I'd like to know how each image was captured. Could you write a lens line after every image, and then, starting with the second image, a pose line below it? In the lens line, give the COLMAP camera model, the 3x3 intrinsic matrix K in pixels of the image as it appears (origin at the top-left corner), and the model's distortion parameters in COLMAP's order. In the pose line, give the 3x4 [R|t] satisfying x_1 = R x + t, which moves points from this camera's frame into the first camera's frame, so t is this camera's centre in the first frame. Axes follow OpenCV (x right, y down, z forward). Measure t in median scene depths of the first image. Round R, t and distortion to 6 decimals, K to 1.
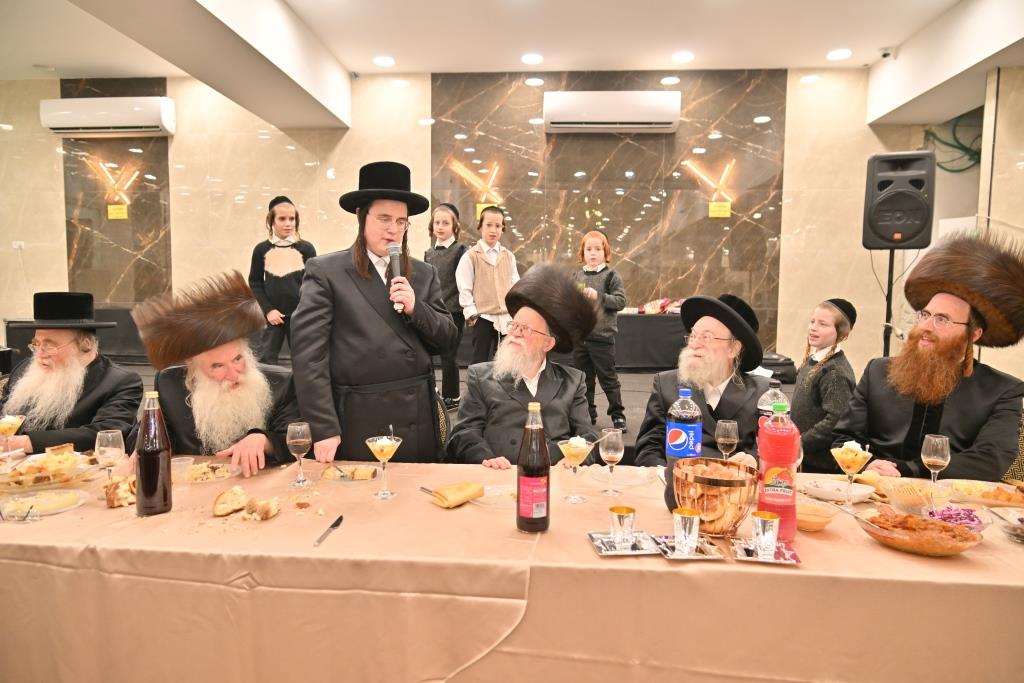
lens RADIAL K [[673.5, 0, 512.0], [0, 673.5, 341.5], [0, 0, 1]] dist [-0.003986, 0.032195]
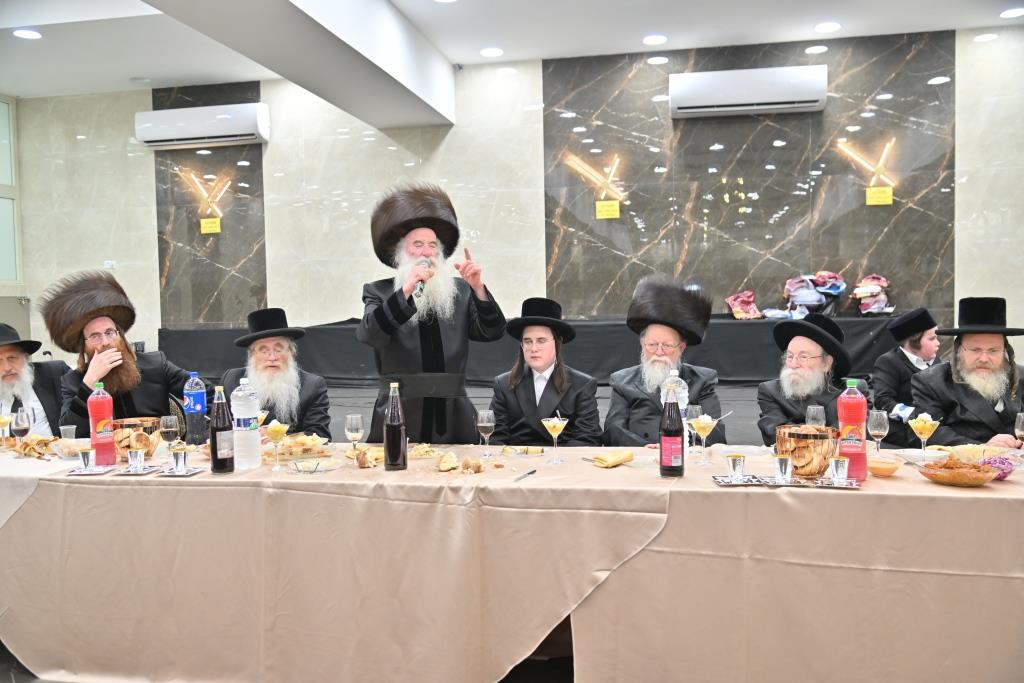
lens RADIAL K [[921.4, 0, 512.0], [0, 921.4, 341.5], [0, 0, 1]] dist [-0.000246, 0.001139]
pose [[0.991492, -0.024107, -0.127914, -0.011147], [0.020963, 0.999445, -0.025870, 0.011009], [0.128467, 0.022969, 0.991448, -0.224655]]
